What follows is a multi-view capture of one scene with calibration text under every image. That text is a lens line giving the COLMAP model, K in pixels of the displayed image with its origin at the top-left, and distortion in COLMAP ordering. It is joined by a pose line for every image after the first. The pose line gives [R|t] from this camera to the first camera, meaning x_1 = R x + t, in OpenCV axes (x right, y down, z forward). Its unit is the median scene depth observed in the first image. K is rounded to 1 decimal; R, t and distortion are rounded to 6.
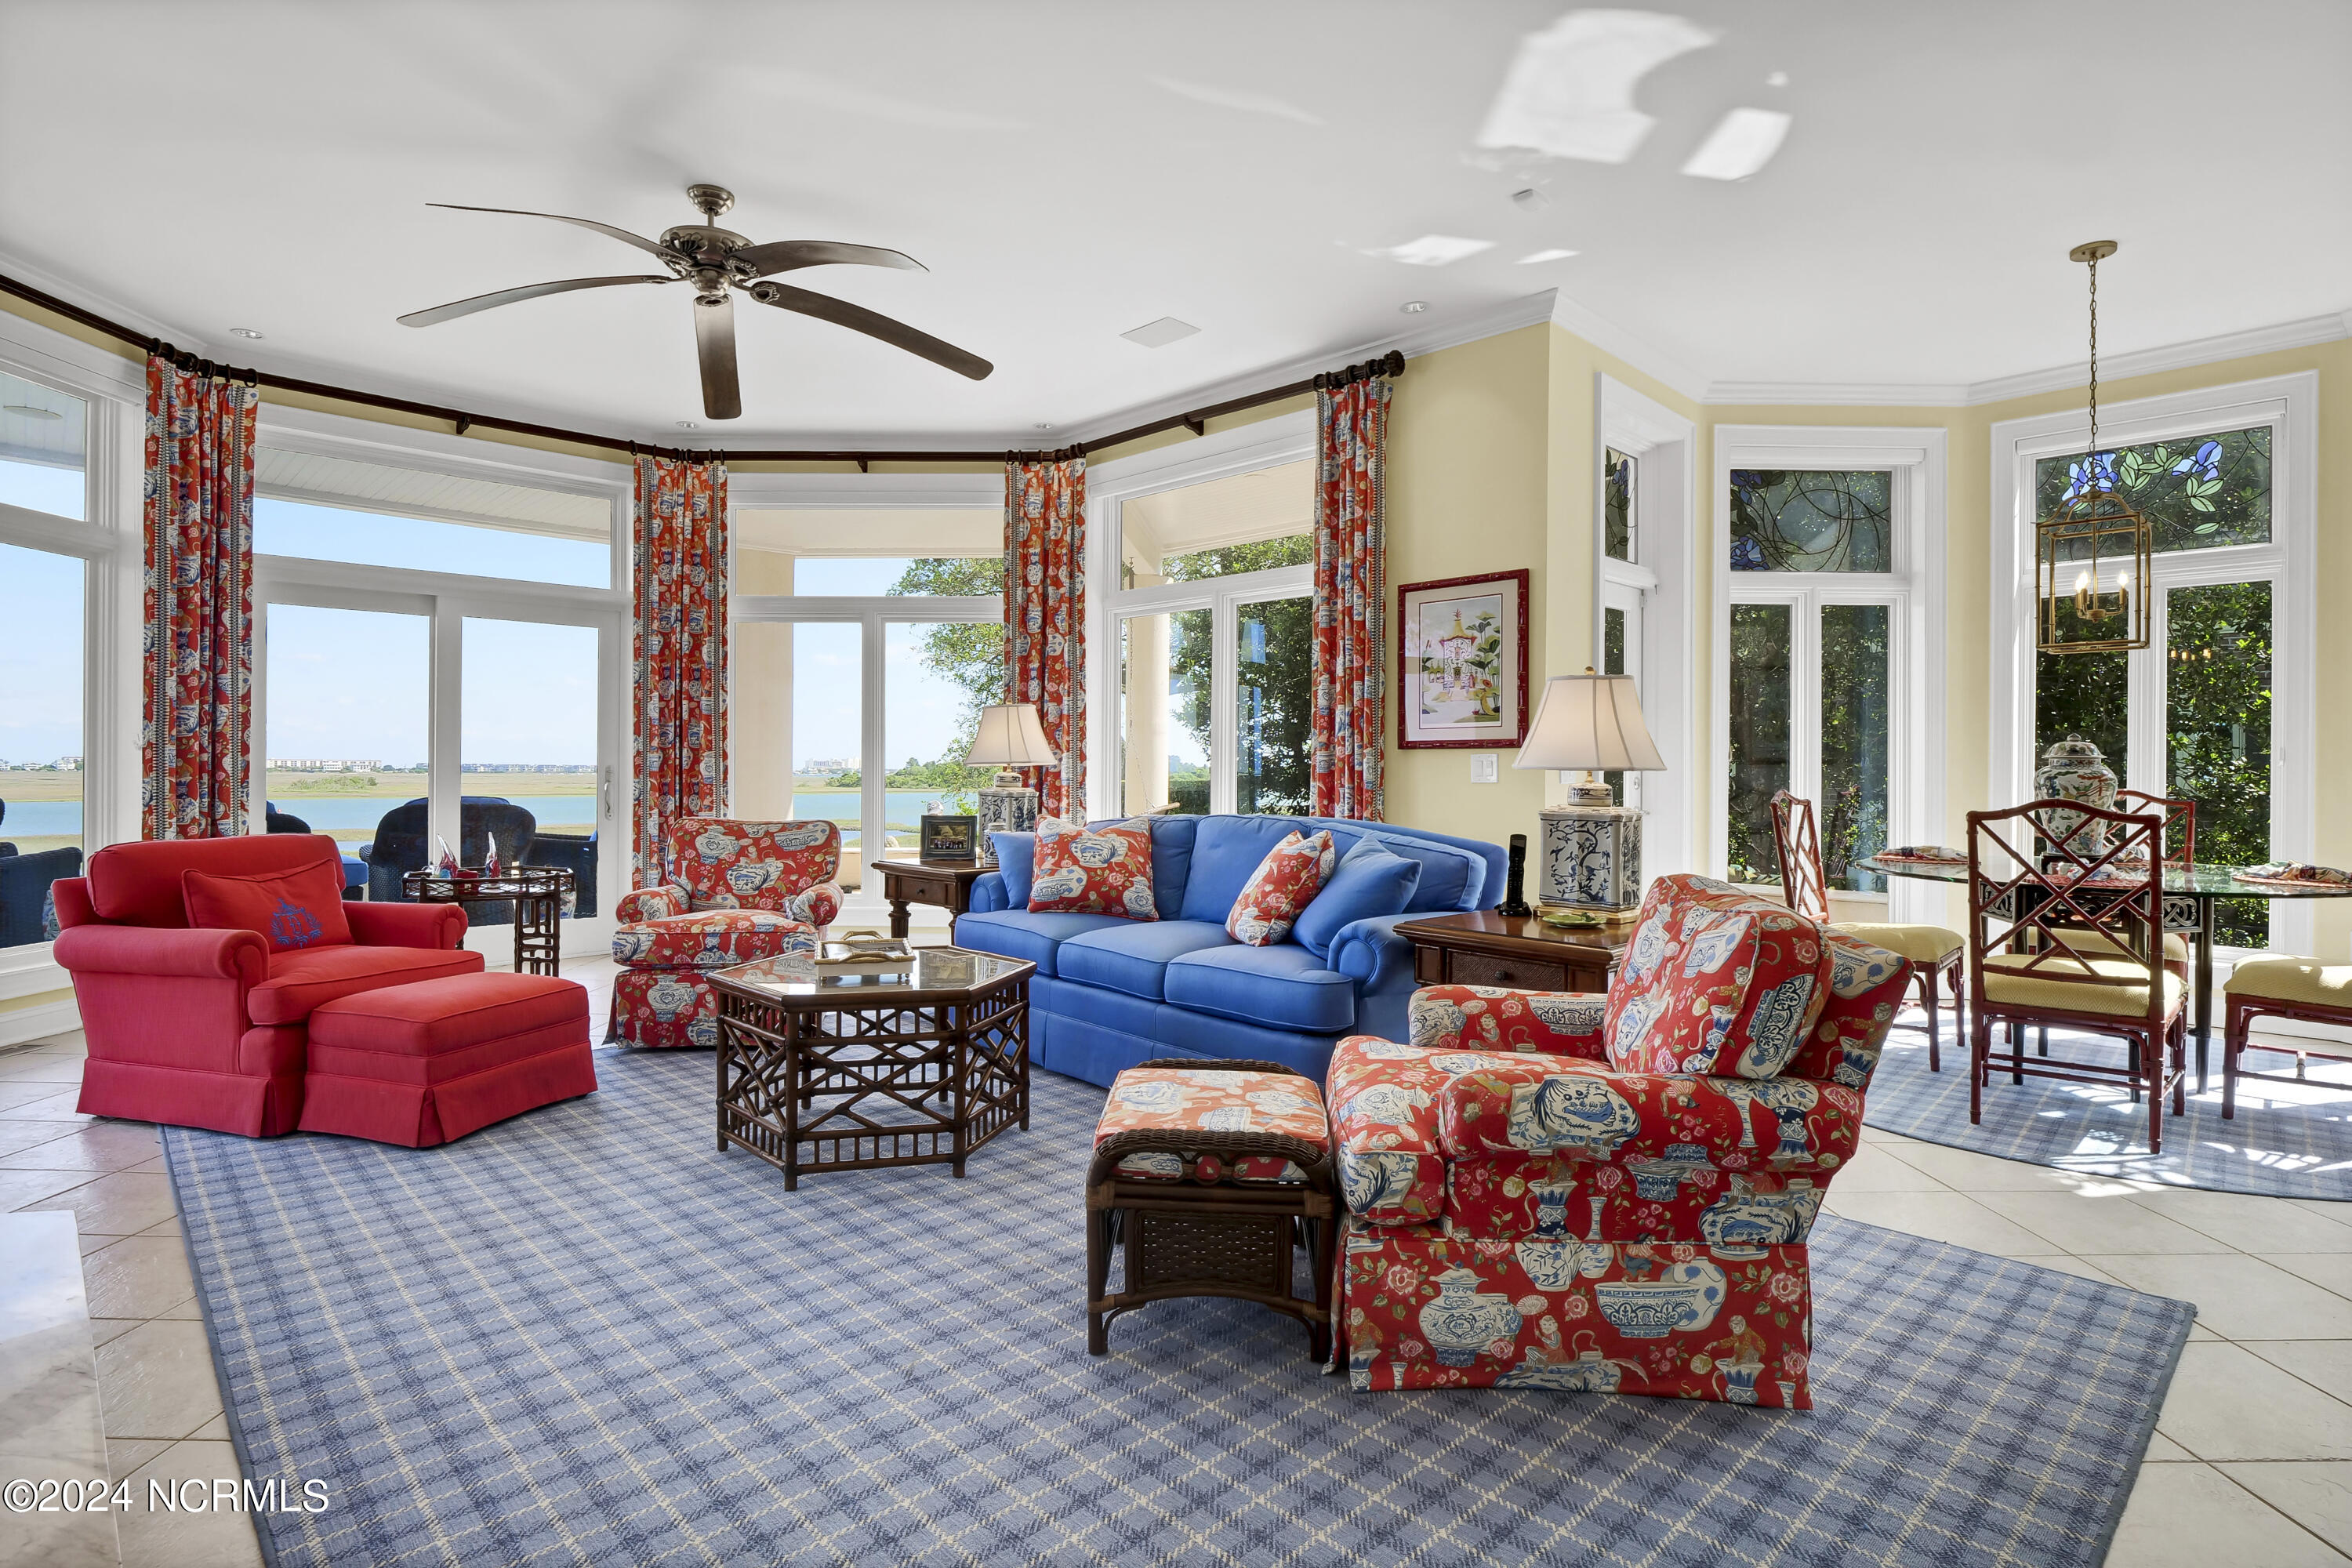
lens RADIAL K [[1172.9, 0, 1175.5], [0, 1172.9, 779.4], [0, 0, 1]] dist [-0.009881, -0.003816]
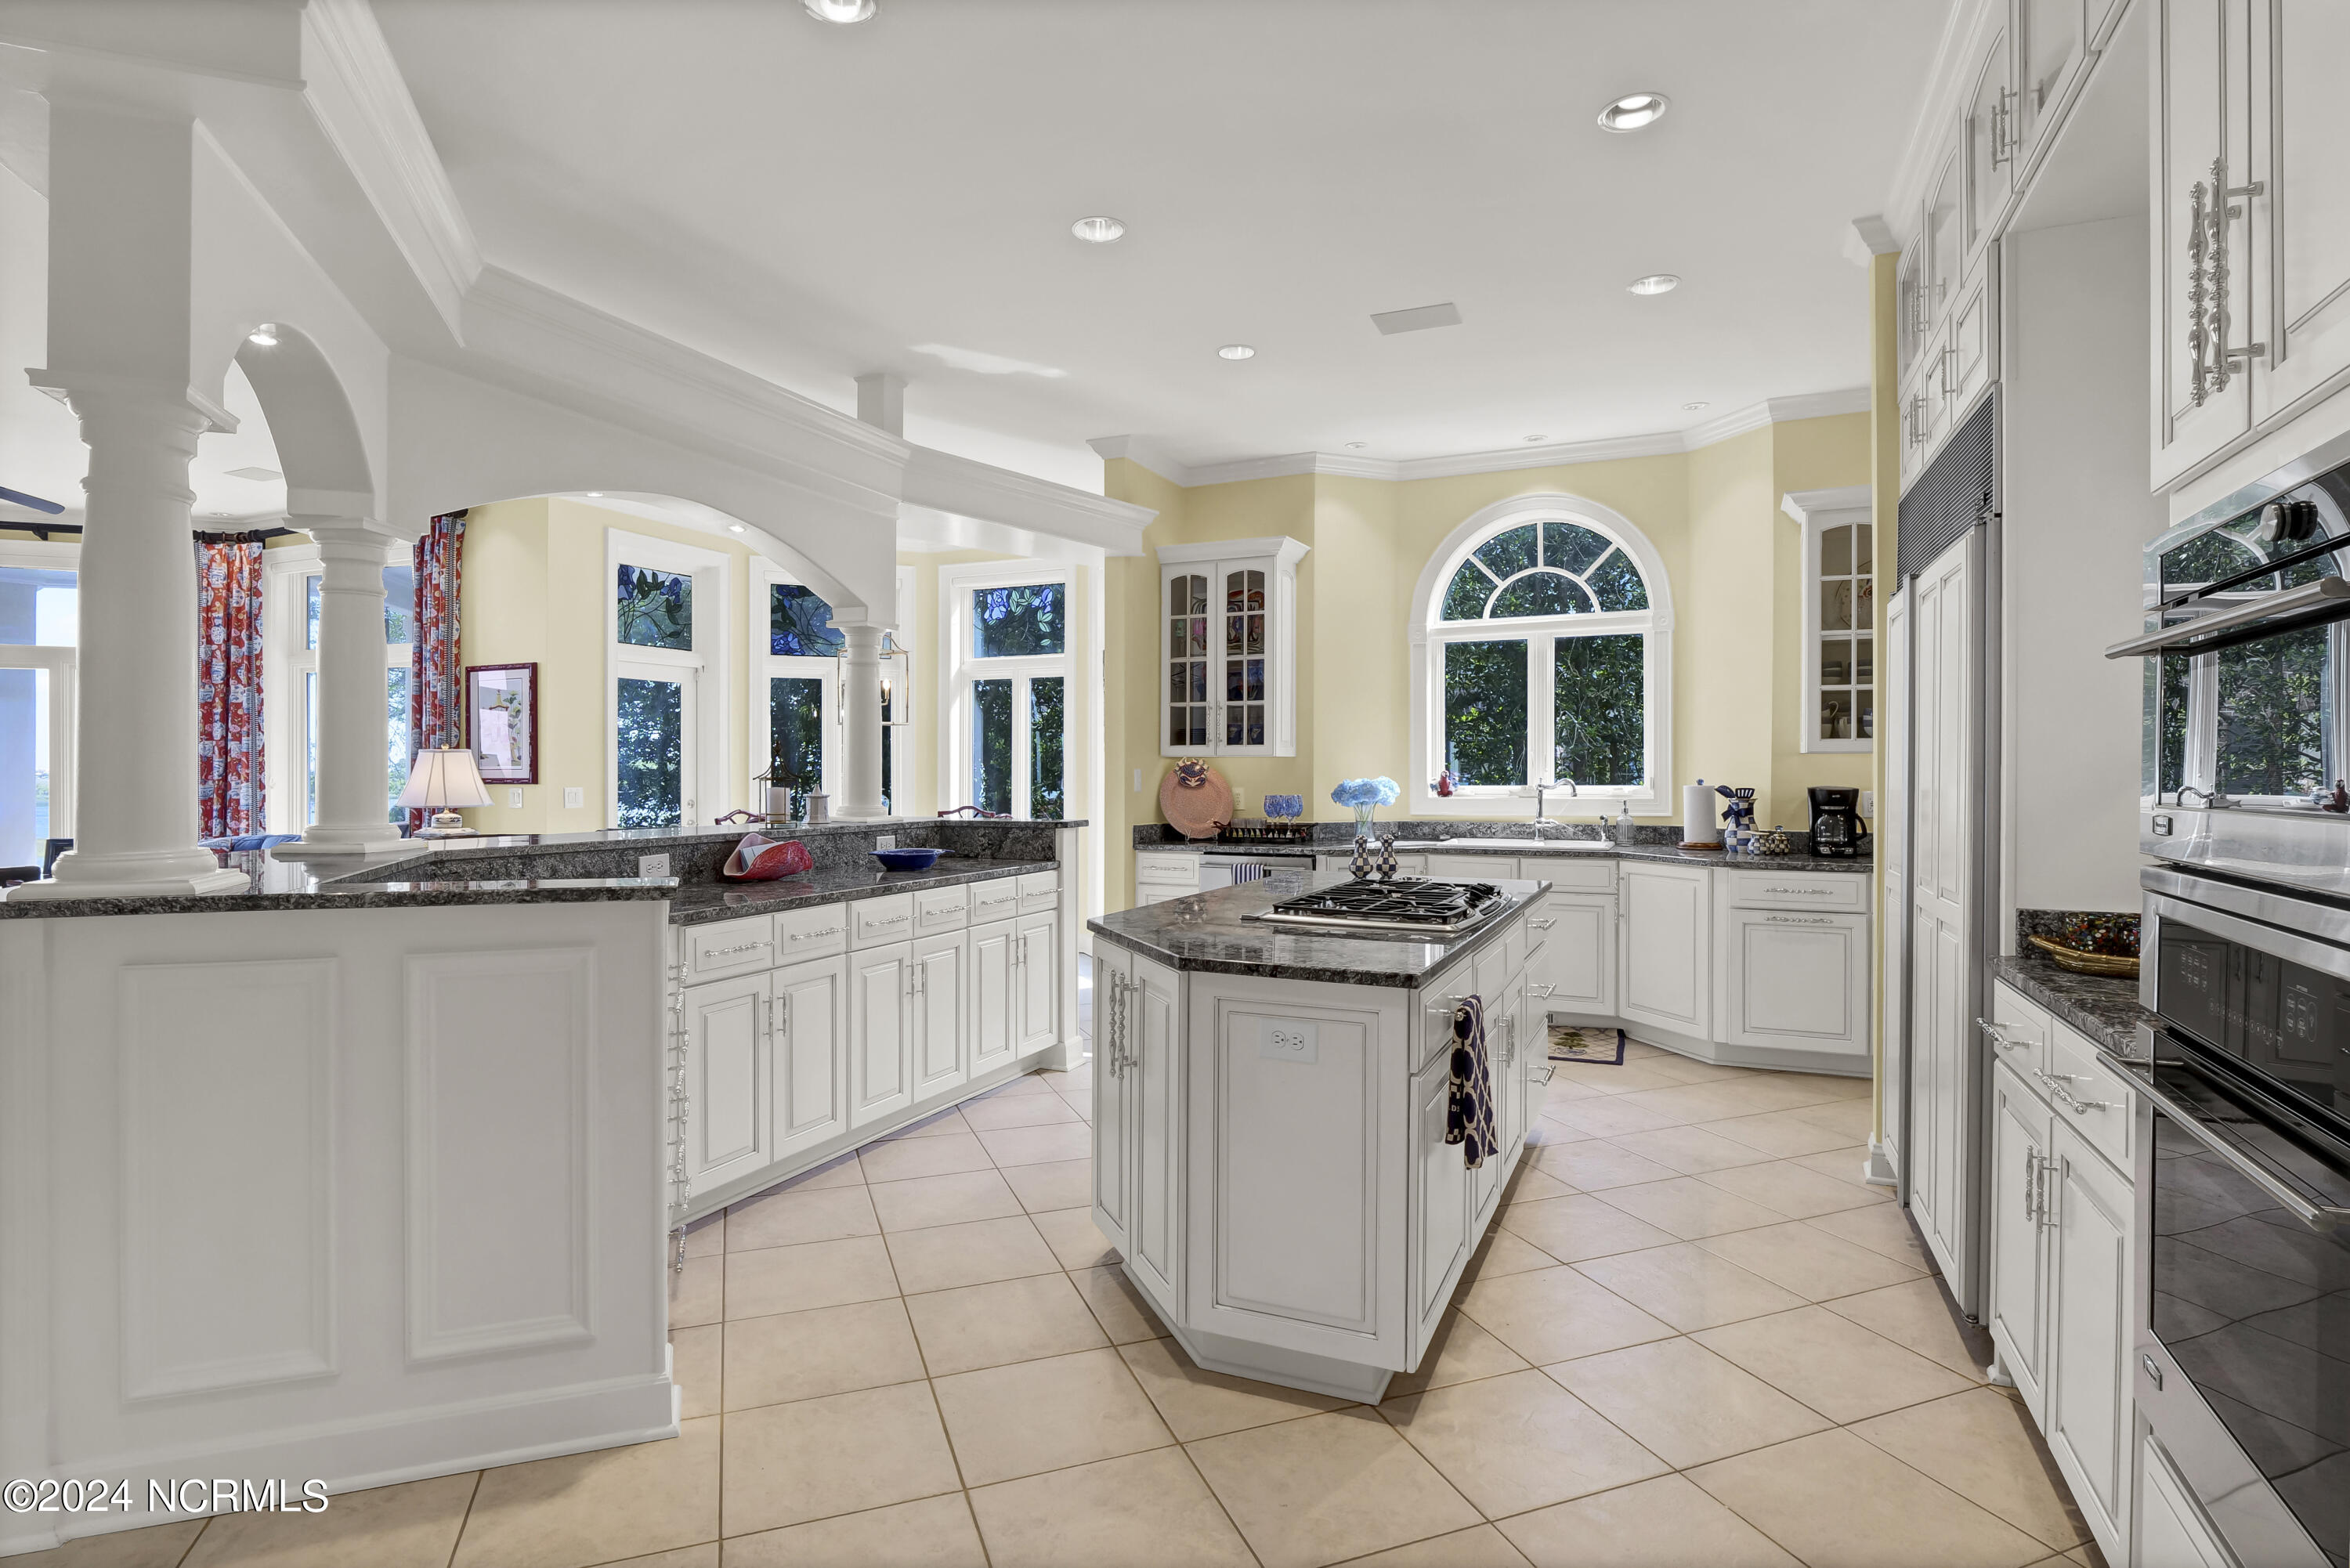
lens RADIAL K [[1171.8, 0, 1175.4], [0, 1171.8, 772.4], [0, 0, 1]] dist [-0.009881, -0.003816]
pose [[0.935246, -0.005995, 0.353948, 0.464141], [0.007993, 0.999959, -0.004182, -0.026025], [-0.353908, 0.006741, 0.935256, -0.568615]]
